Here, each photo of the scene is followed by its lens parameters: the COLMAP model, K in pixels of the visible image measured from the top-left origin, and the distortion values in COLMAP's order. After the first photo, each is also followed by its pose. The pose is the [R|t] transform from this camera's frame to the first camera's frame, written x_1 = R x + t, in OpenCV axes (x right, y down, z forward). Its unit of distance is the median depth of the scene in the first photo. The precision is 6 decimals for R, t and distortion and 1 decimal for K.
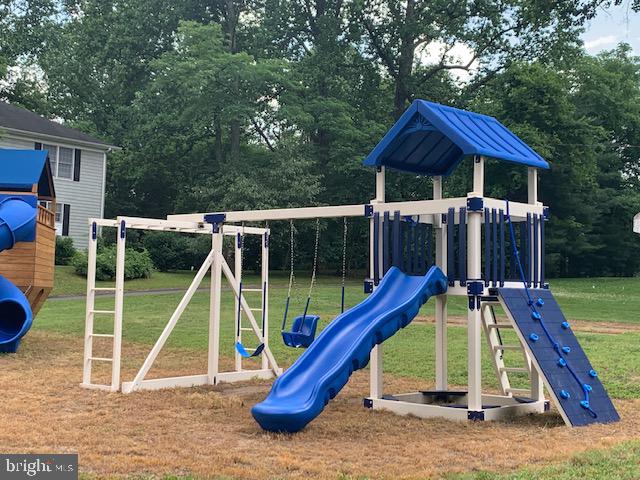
lens RADIAL K [[995.2, 0, 320.0], [0, 995.2, 240.0], [0, 0, 1]] dist [0.152184, -0.070868]
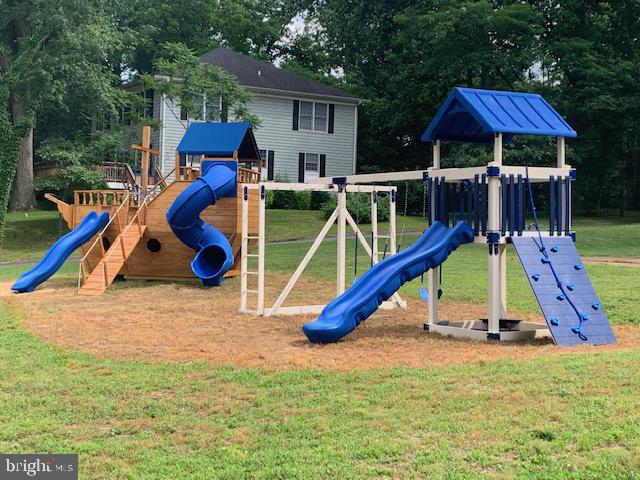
lens RADIAL K [[995.2, 0, 320.0], [0, 995.2, 240.0], [0, 0, 1]] dist [0.152184, -0.070868]
pose [[0.957789, -0.004998, -0.287430, 0.282368], [0.022523, 0.998080, 0.057699, -0.024659], [0.286590, -0.061738, 0.956062, -0.252882]]
